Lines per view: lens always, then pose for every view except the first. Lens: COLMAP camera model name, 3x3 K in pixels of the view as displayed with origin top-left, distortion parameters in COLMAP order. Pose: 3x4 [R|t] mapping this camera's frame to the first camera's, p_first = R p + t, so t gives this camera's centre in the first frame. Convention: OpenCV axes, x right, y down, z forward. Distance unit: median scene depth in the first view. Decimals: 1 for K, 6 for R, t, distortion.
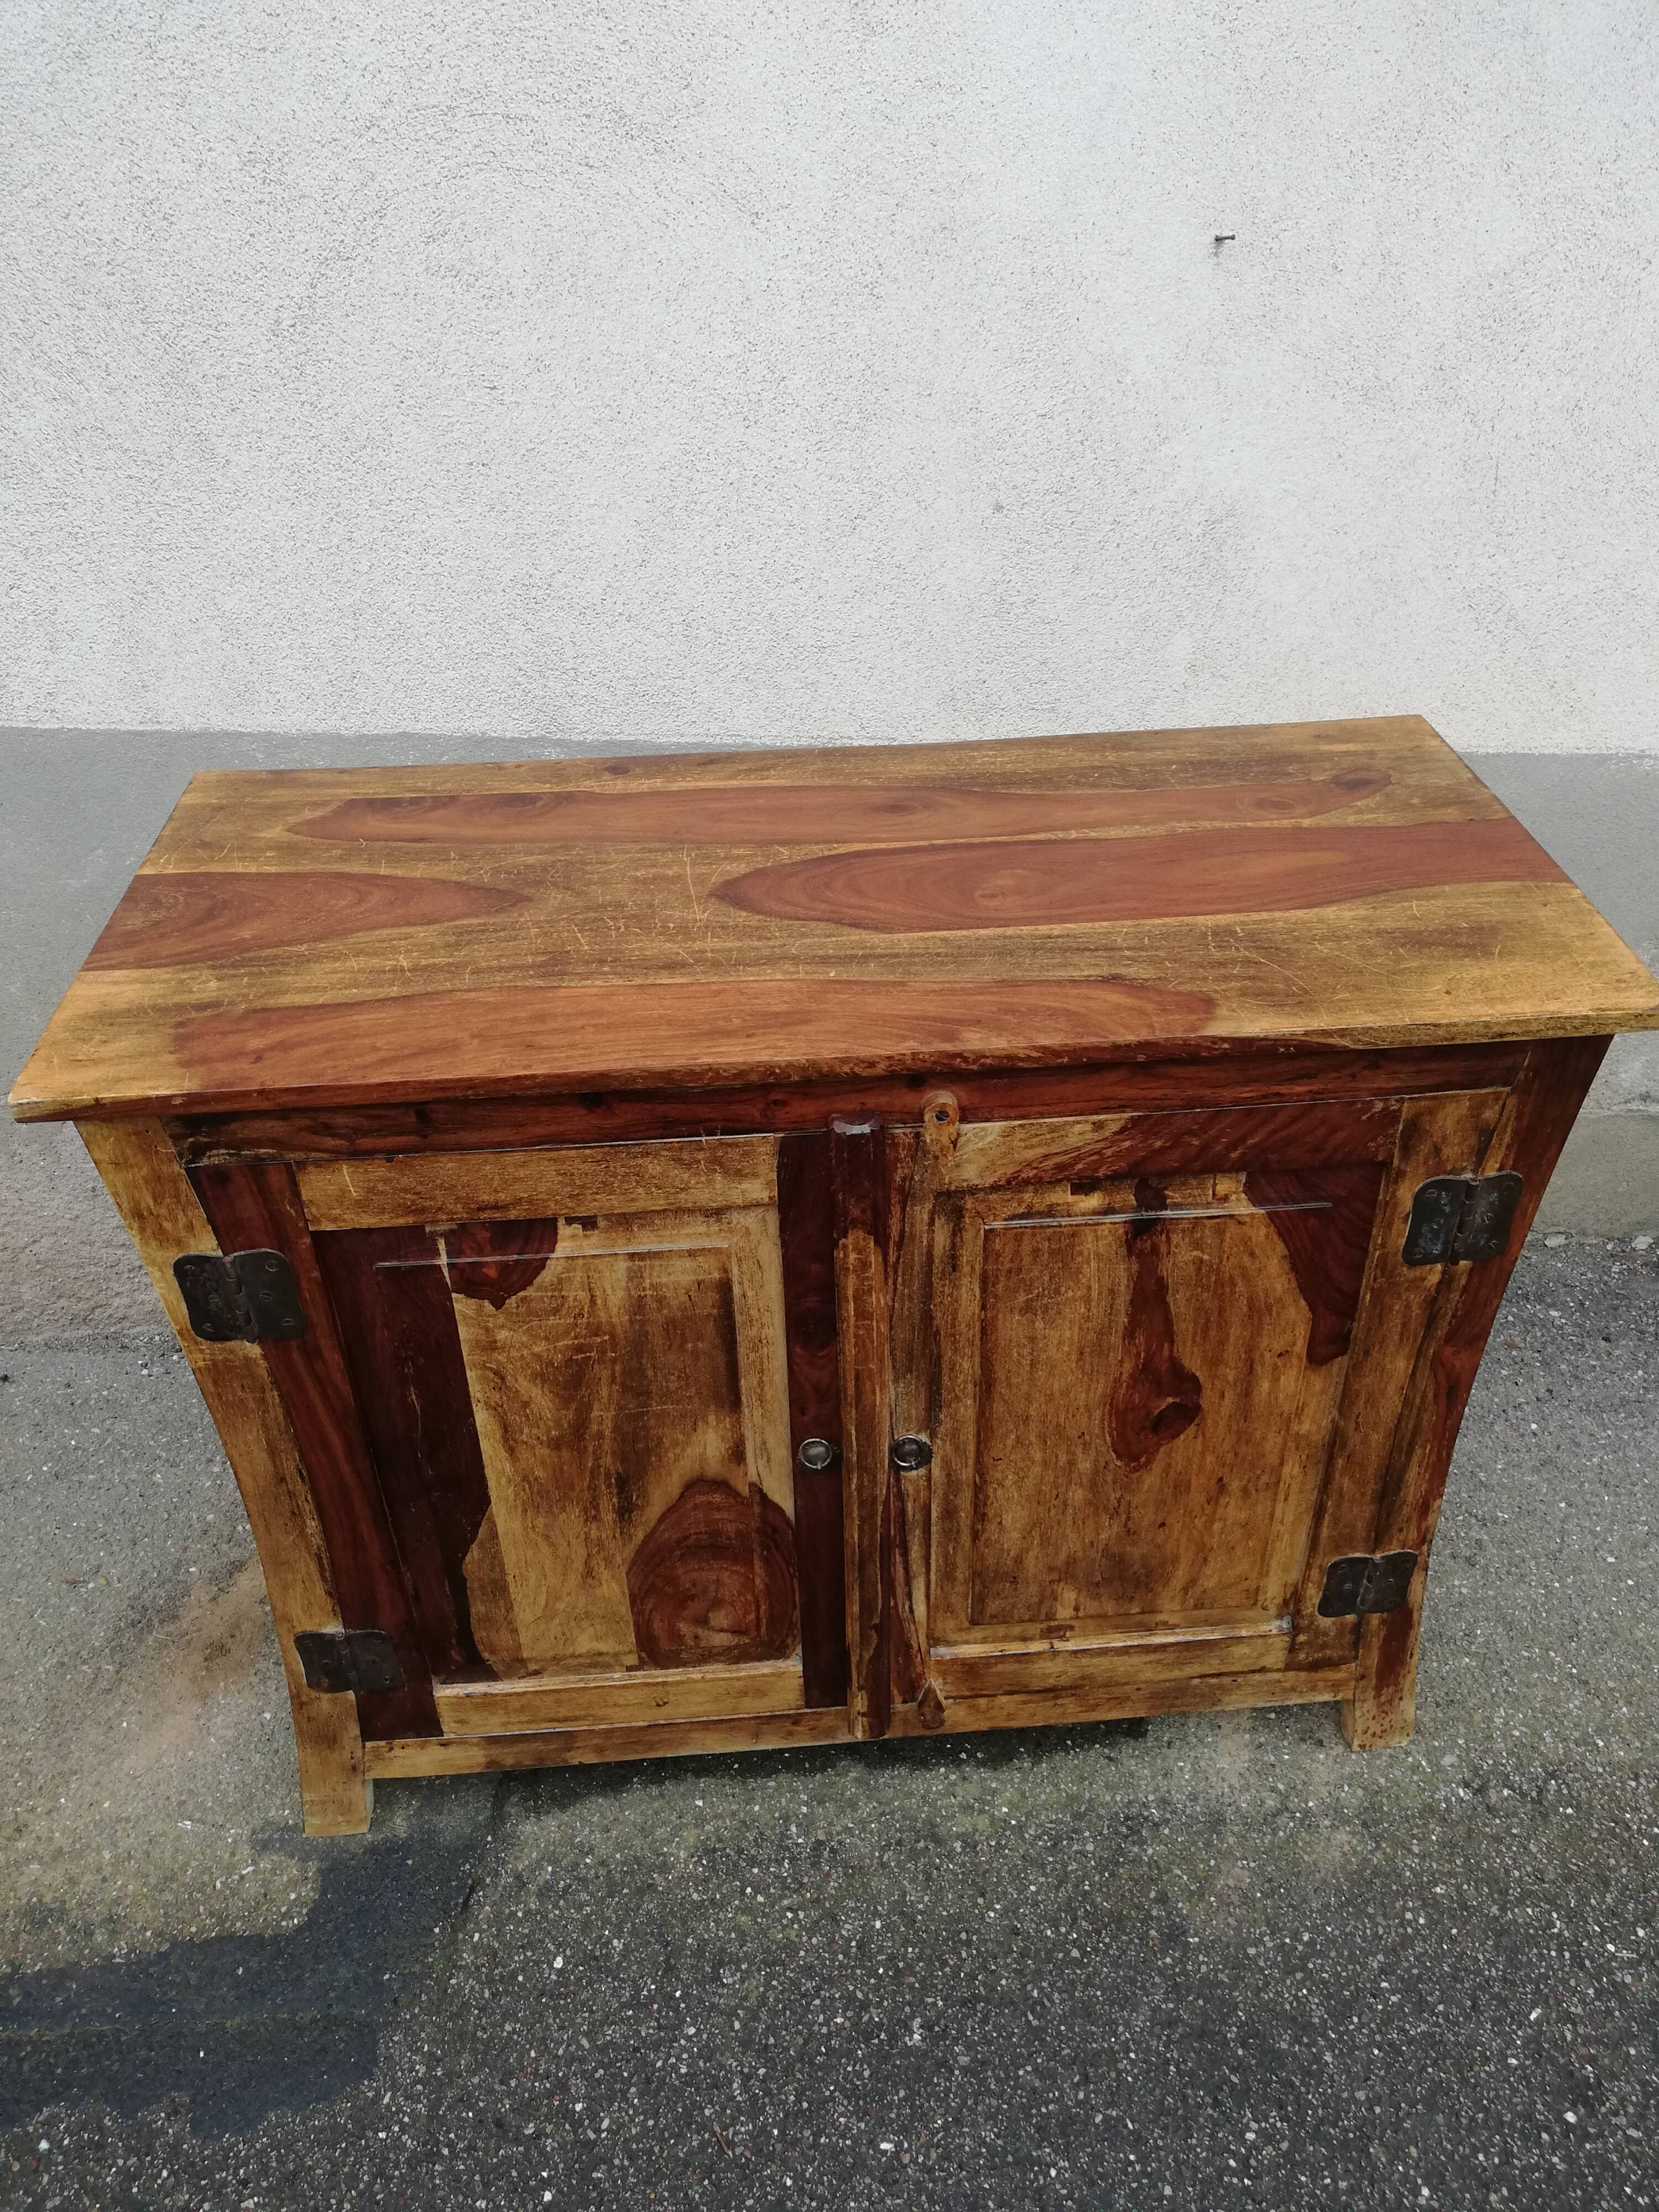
lens RADIAL K [[1677.9, 0, 831.6], [0, 1677.9, 1113.4], [0, 0, 1]] dist [0.043775, -0.061894]
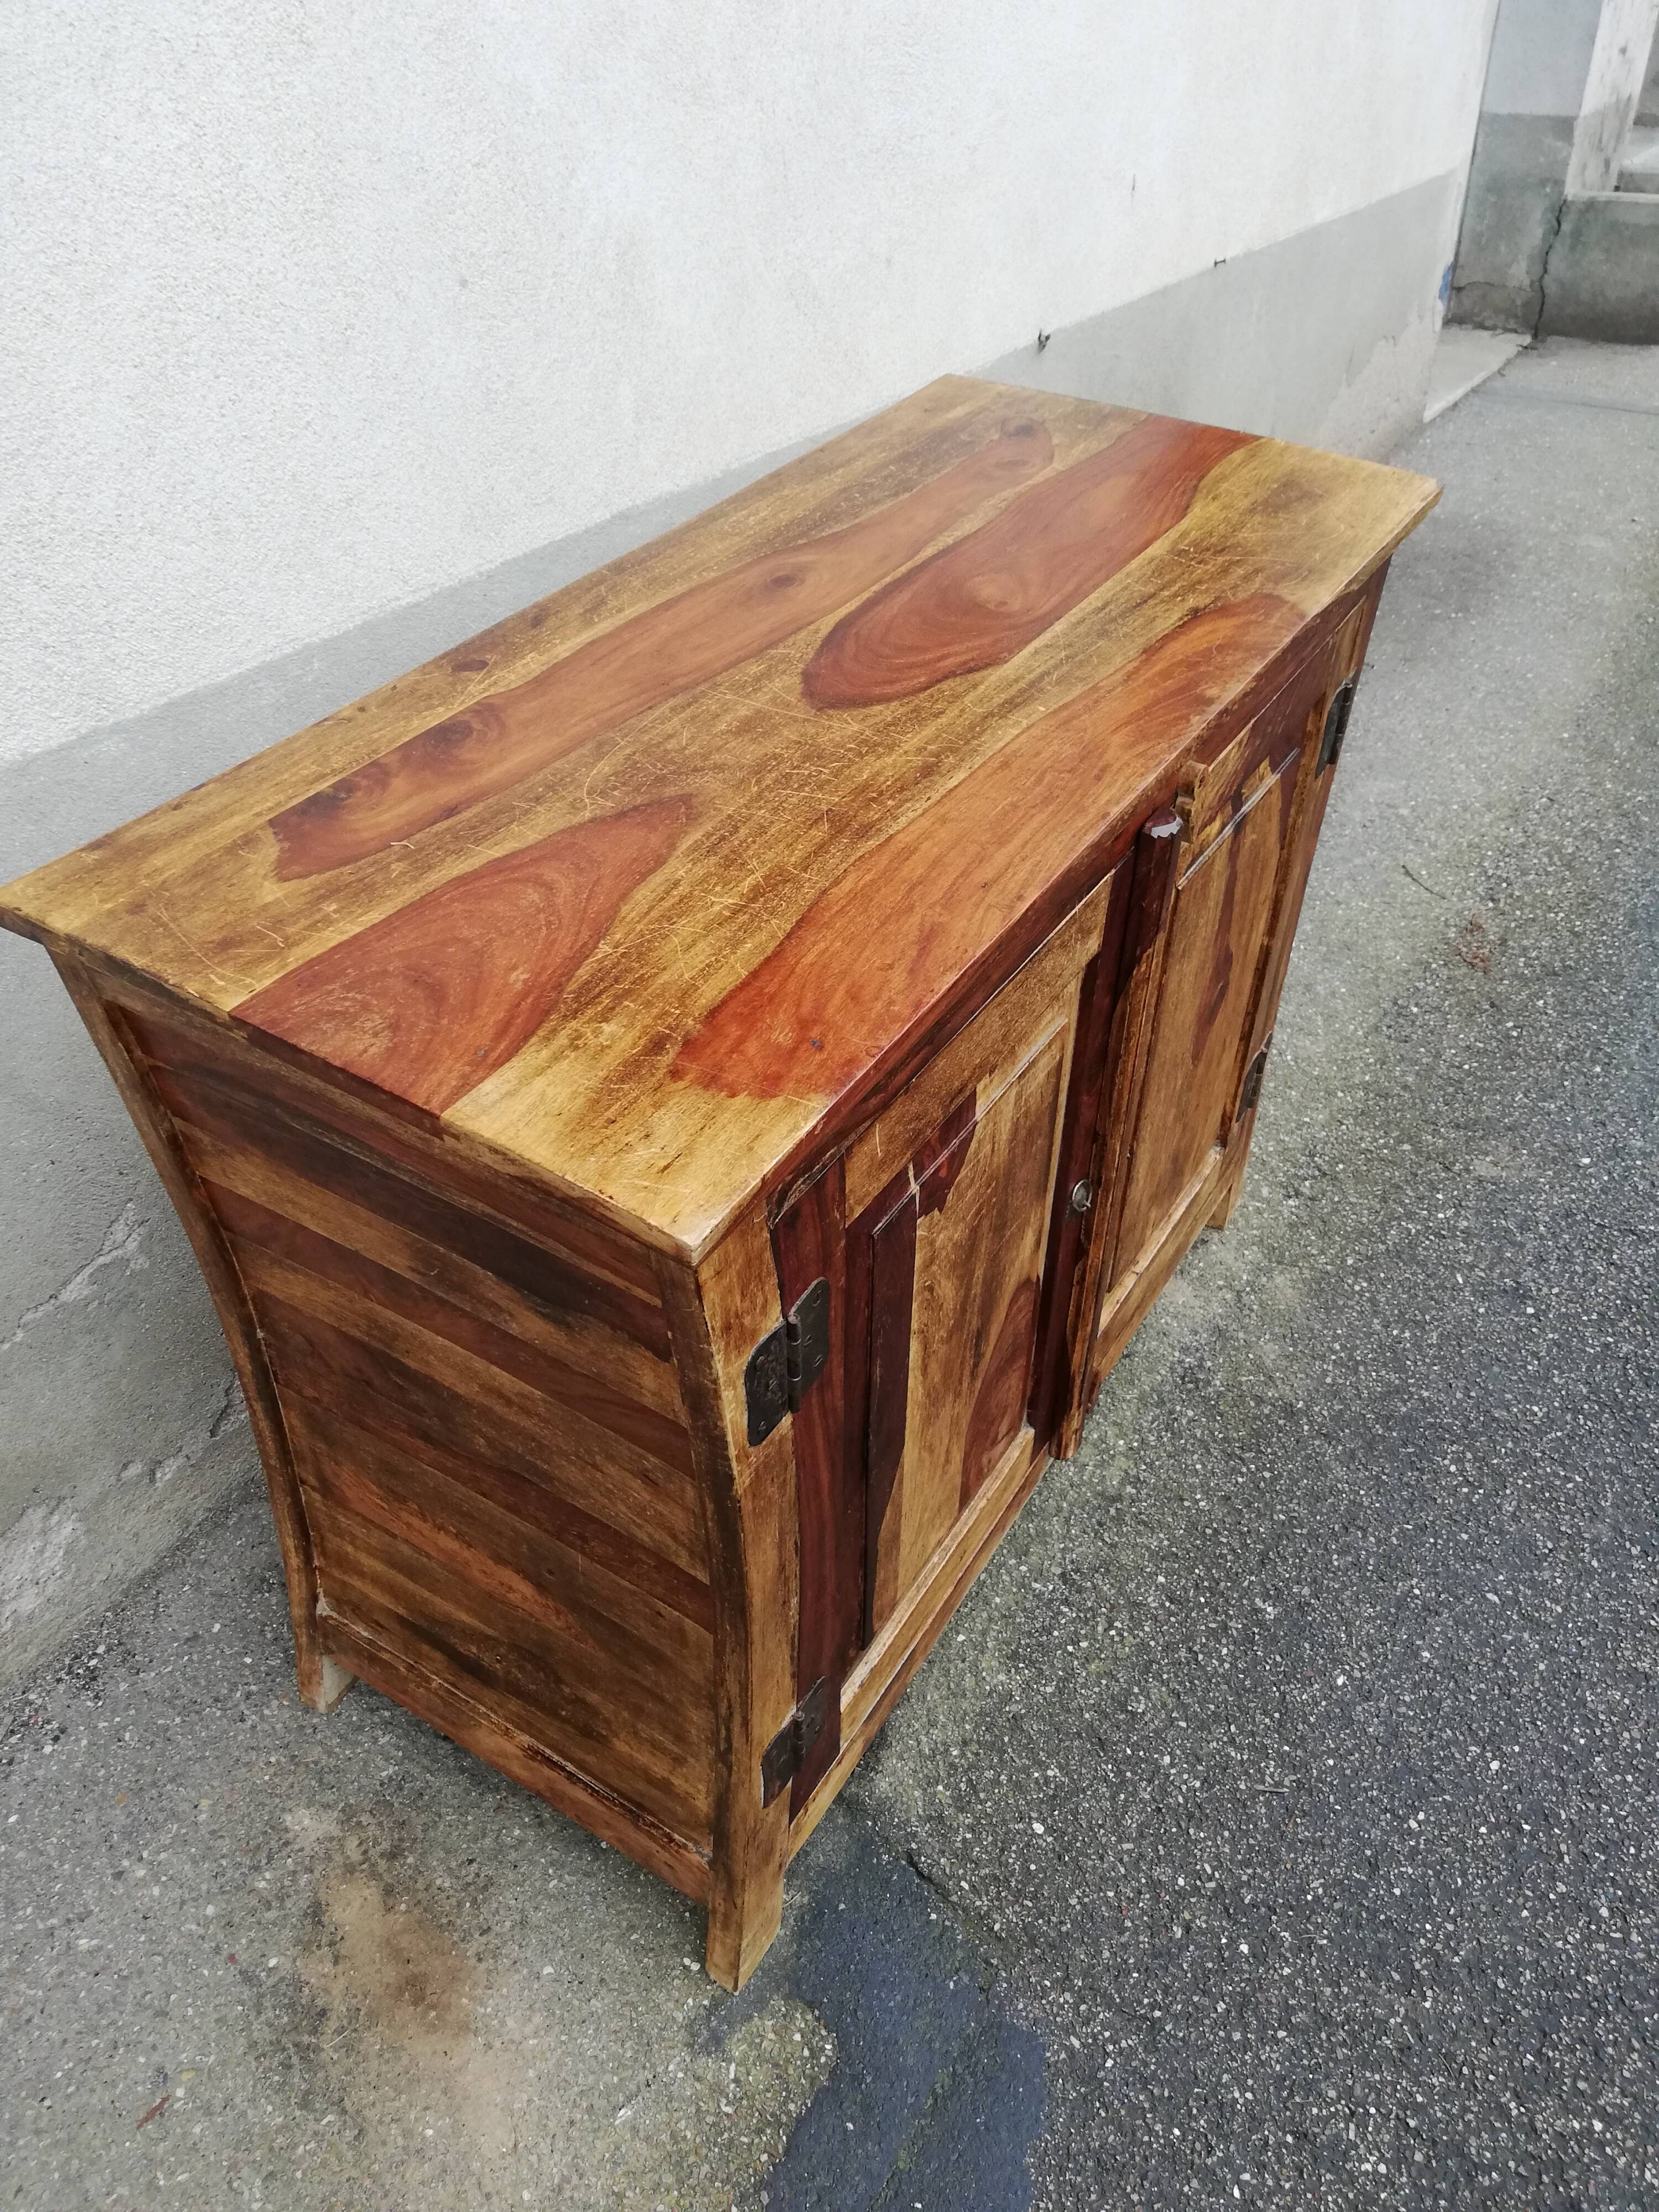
lens RADIAL K [[1677.9, 0, 852.4], [0, 1677.9, 1115.1], [0, 0, 1]] dist [0.043775, -0.061894]
pose [[0.587449, -0.511374, 0.627216, -0.641664], [0.452967, 0.850041, 0.268797, -0.158149], [-0.670615, 0.126203, 0.730991, 0.322446]]
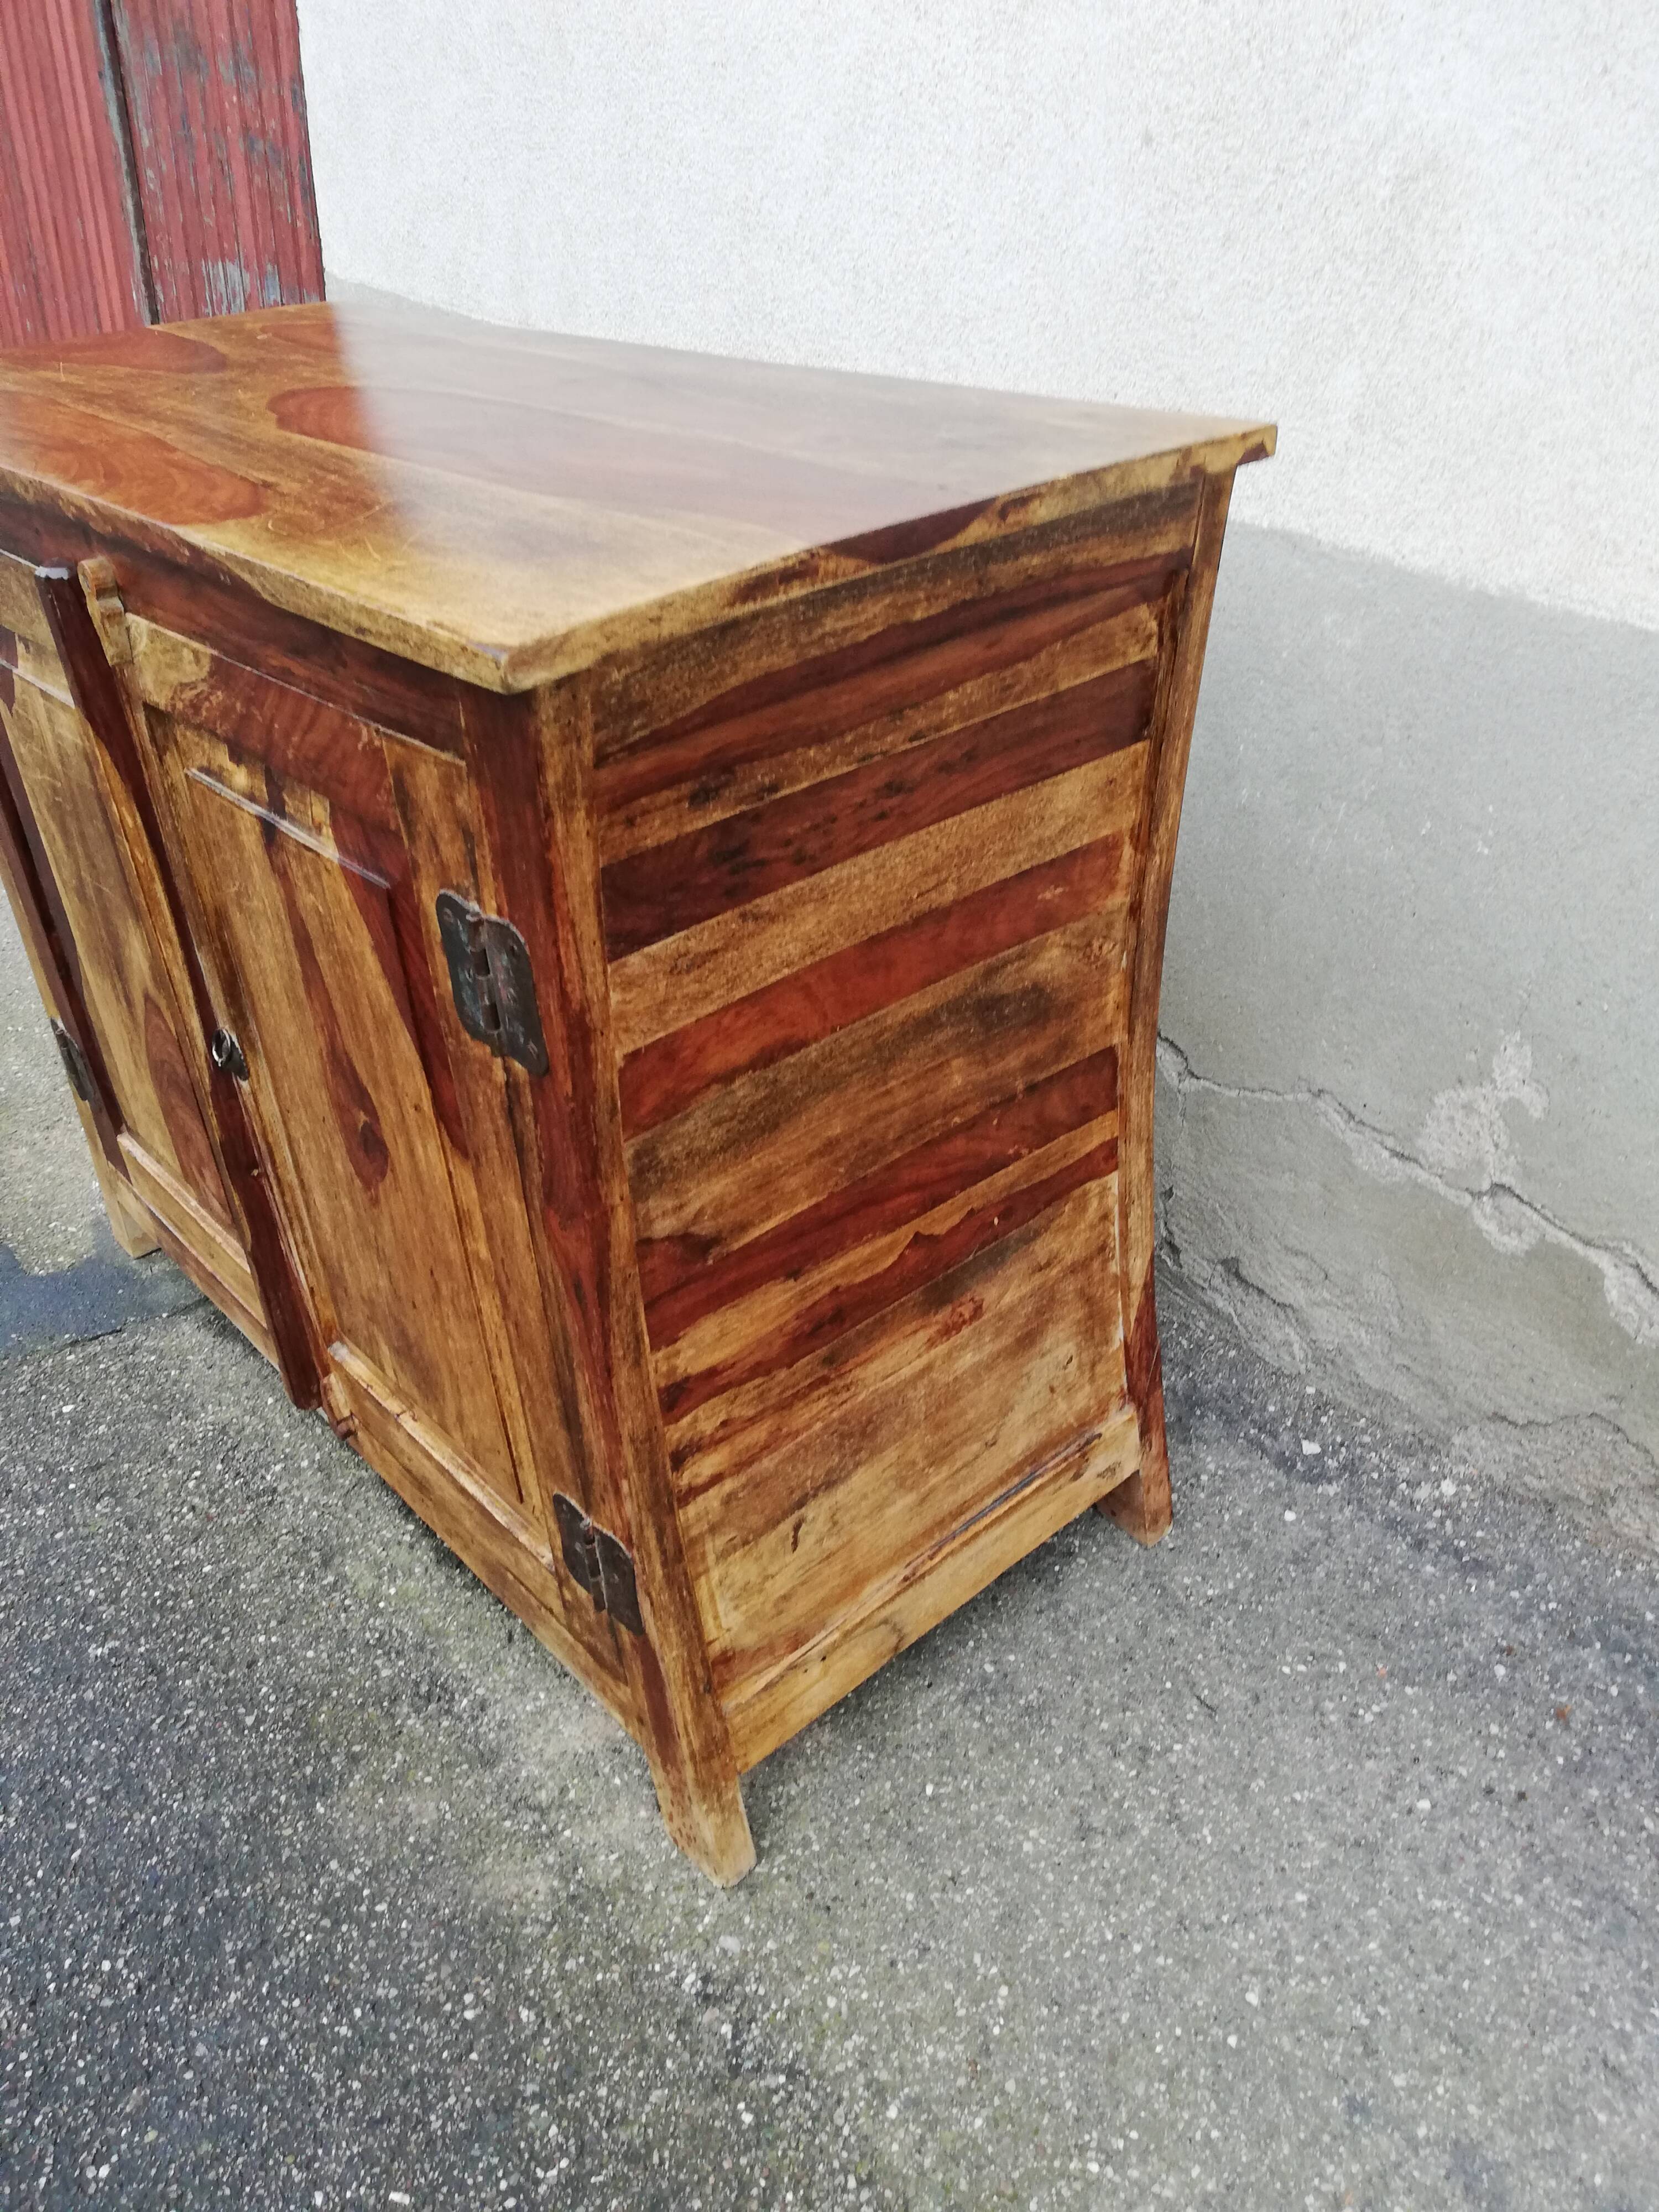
lens RADIAL K [[1667.0, 0, 820.6], [0, 1667.0, 1113.5], [0, 0, 1]] dist [0.040688, -0.048160]
pose [[0.606144, 0.420918, -0.674846, 0.794517], [-0.431250, 0.886865, 0.165813, -0.049469], [0.668291, 0.190521, 0.719089, 0.532130]]
